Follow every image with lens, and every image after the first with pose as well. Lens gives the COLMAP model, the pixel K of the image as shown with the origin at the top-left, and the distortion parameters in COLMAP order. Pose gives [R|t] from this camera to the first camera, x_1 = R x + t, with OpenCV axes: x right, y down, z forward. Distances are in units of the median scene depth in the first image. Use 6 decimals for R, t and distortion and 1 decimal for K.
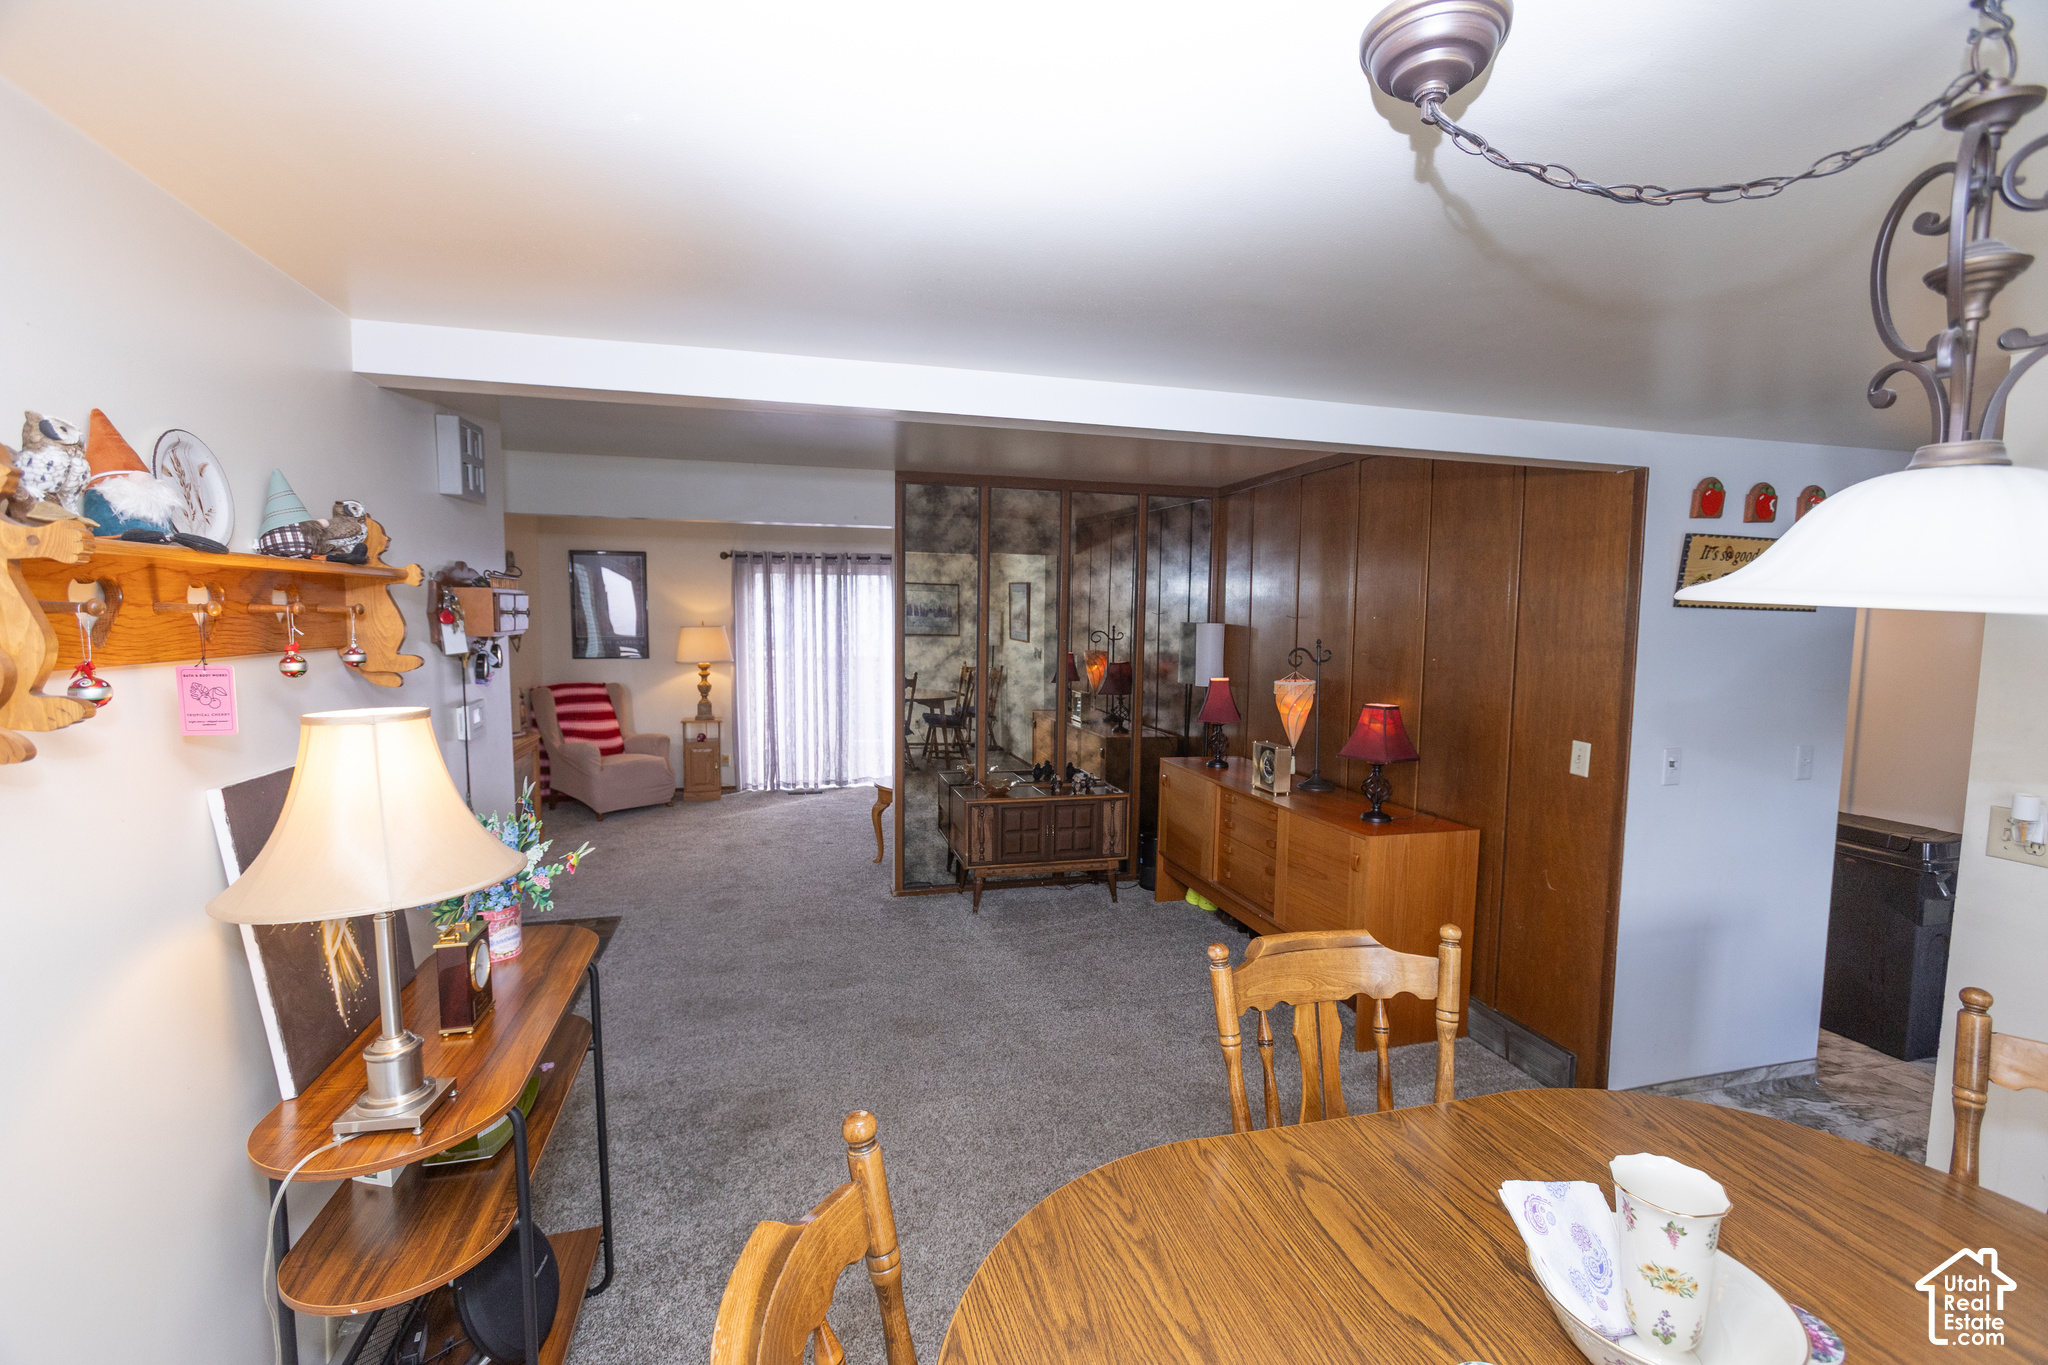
lens RADIAL K [[913.6, 0, 1022.8], [0, 913.6, 700.7], [0, 0, 1]] dist [-0.003694, 0.001153]
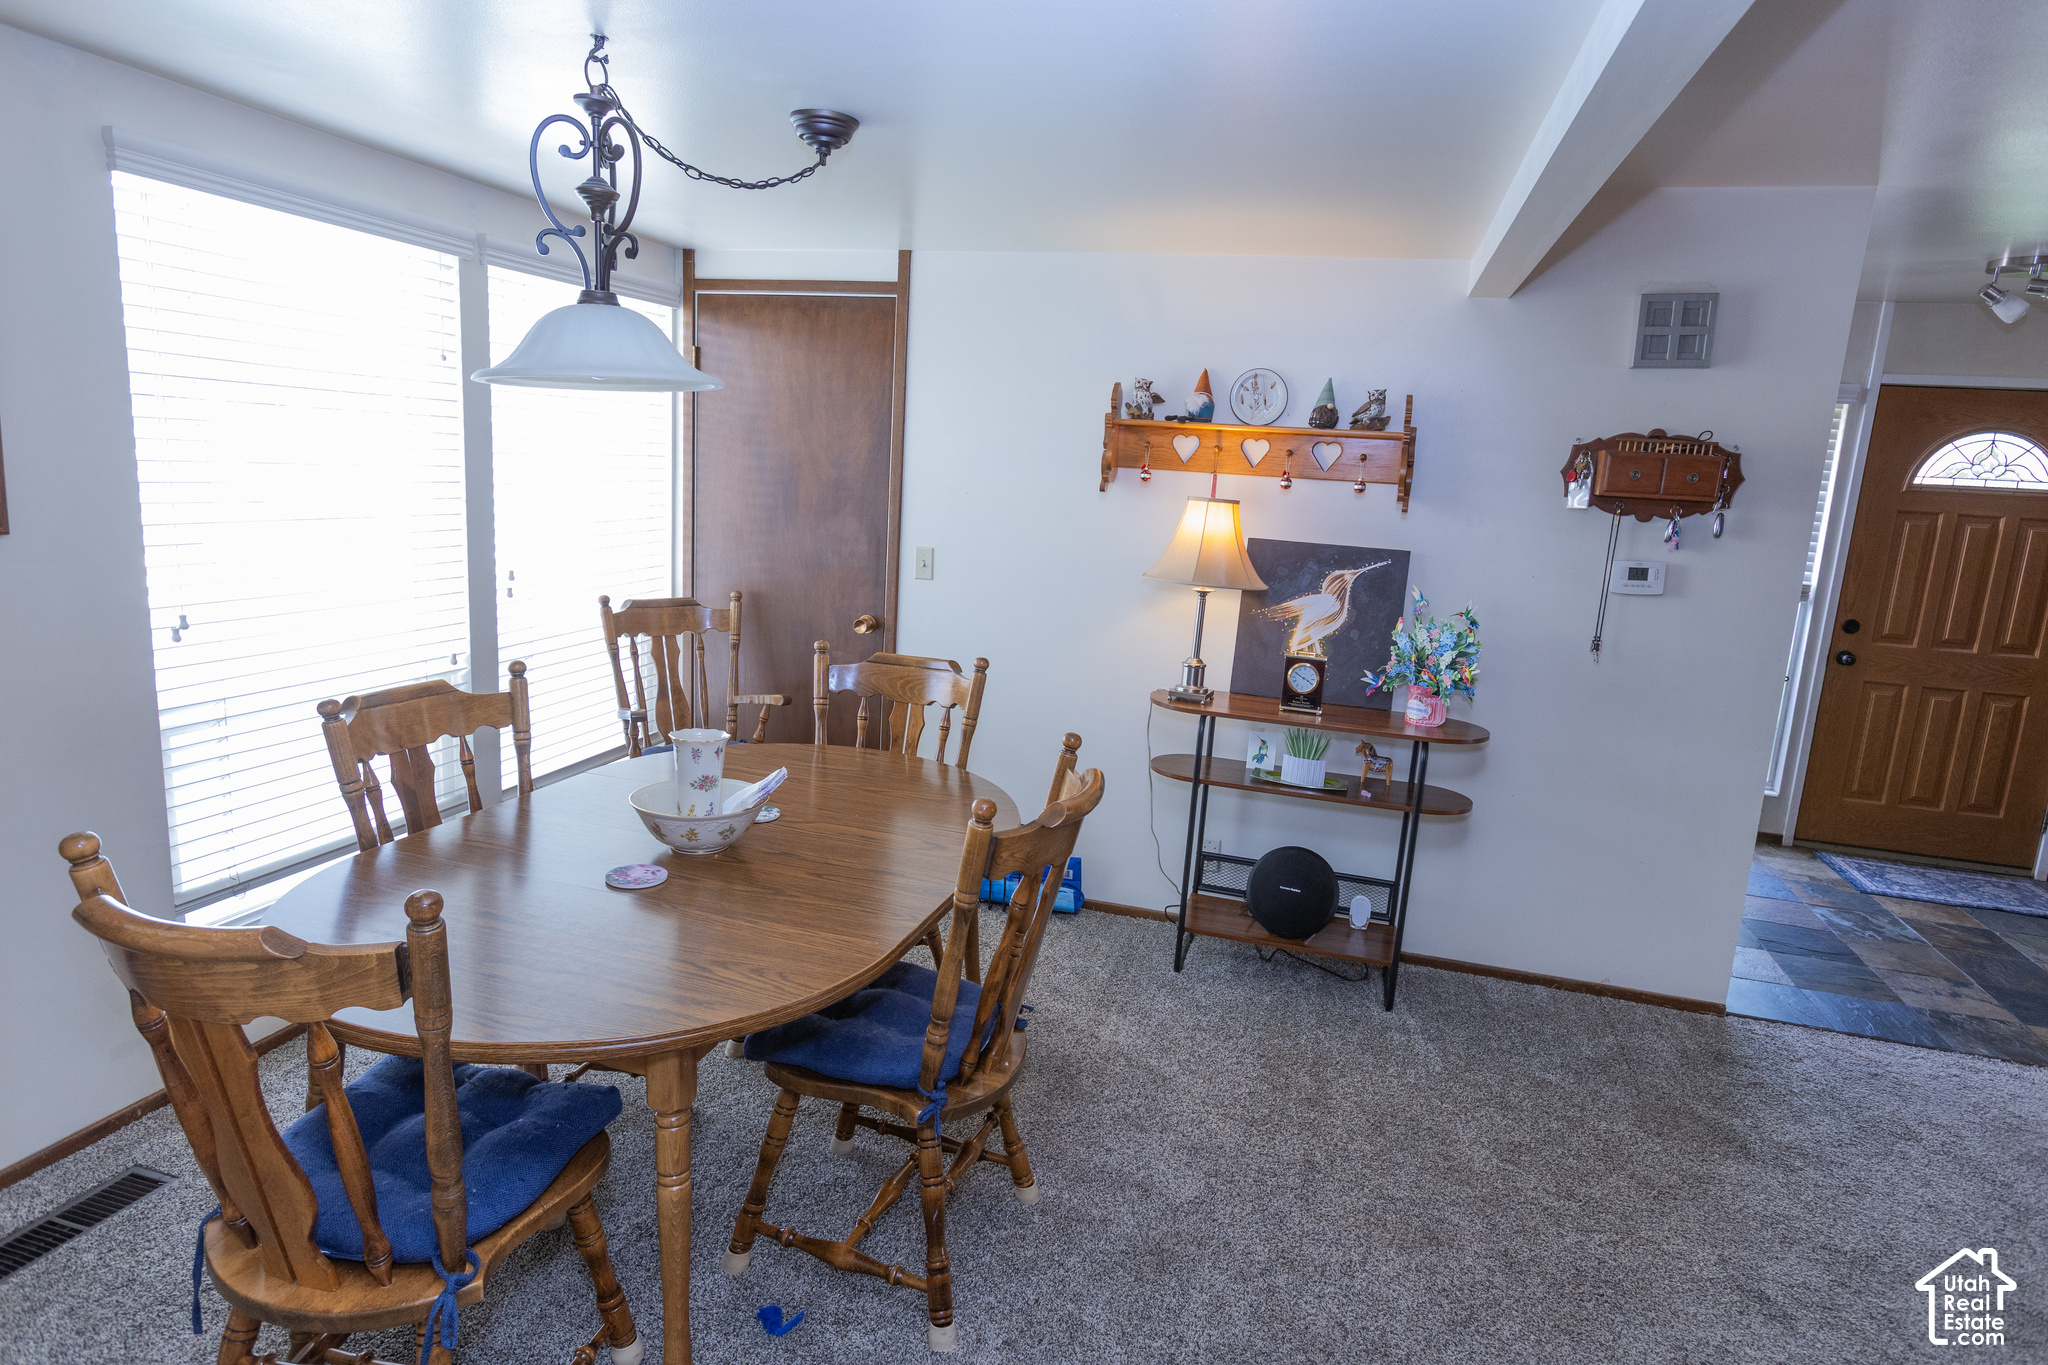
lens RADIAL K [[1119.7, 0, 1020.9], [0, 1119.7, 667.2], [0, 0, 1]] dist [0.012587, -0.004479]
pose [[-0.510594, 0.124503, -0.850760, 0.435021], [-0.146906, 0.962280, 0.228991, -0.035079], [0.847179, 0.241903, -0.473044, 0.493379]]
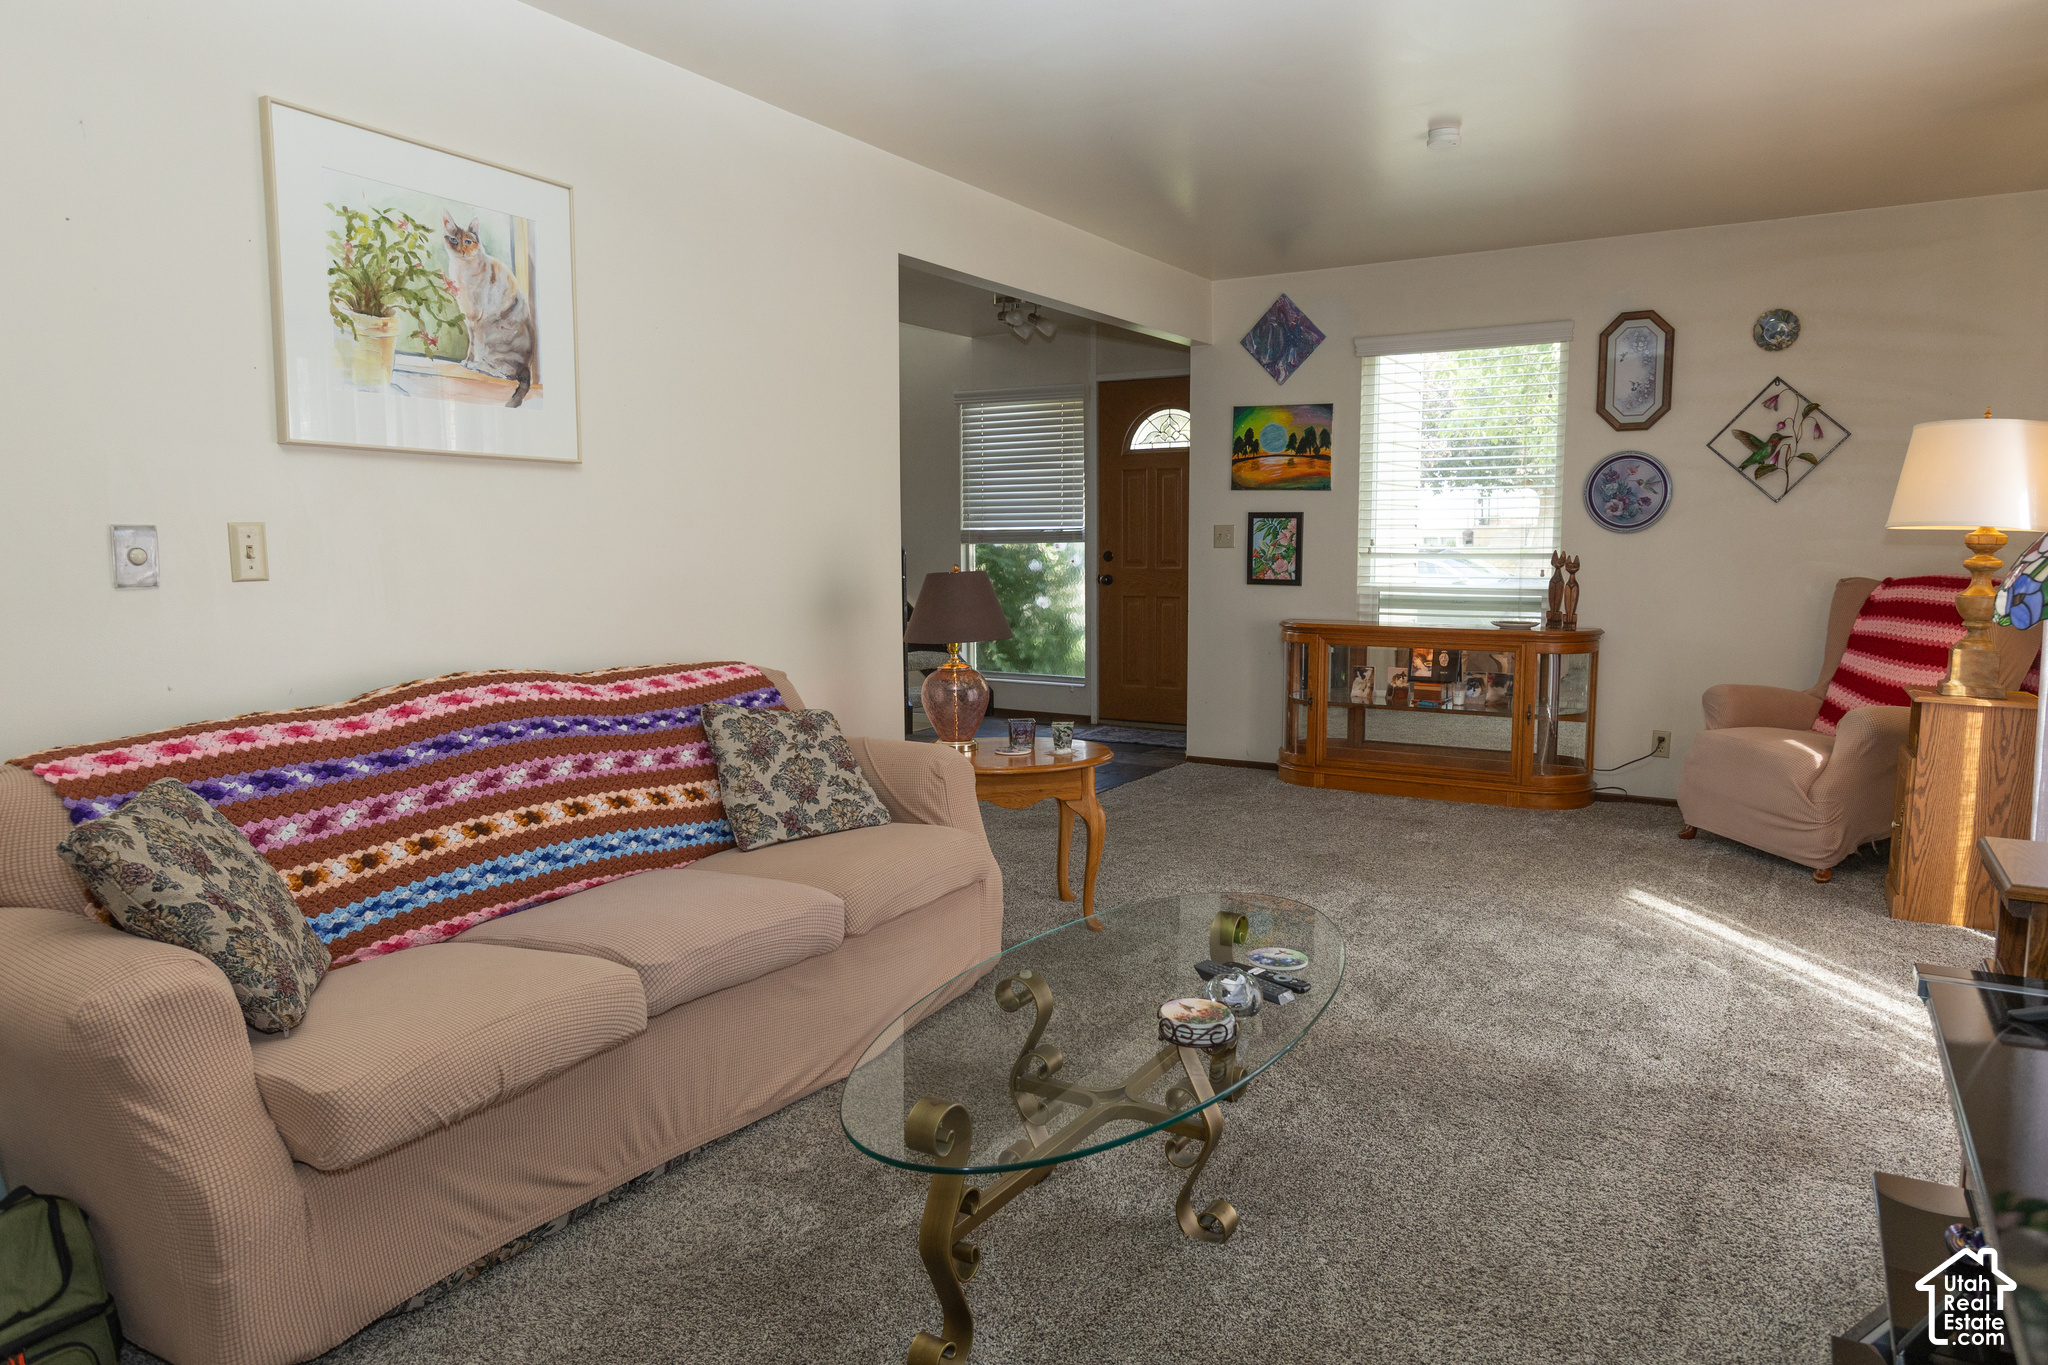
lens RADIAL K [[1325.8, 0, 1010.0], [0, 1325.8, 683.4], [0, 0, 1]] dist [-0.026534, 0.025292]
pose [[-0.726460, 0.081774, -0.682326, 0.393822], [-0.061703, 0.981123, 0.183277, -0.084219], [0.684433, 0.175245, -0.707701, 1.673101]]
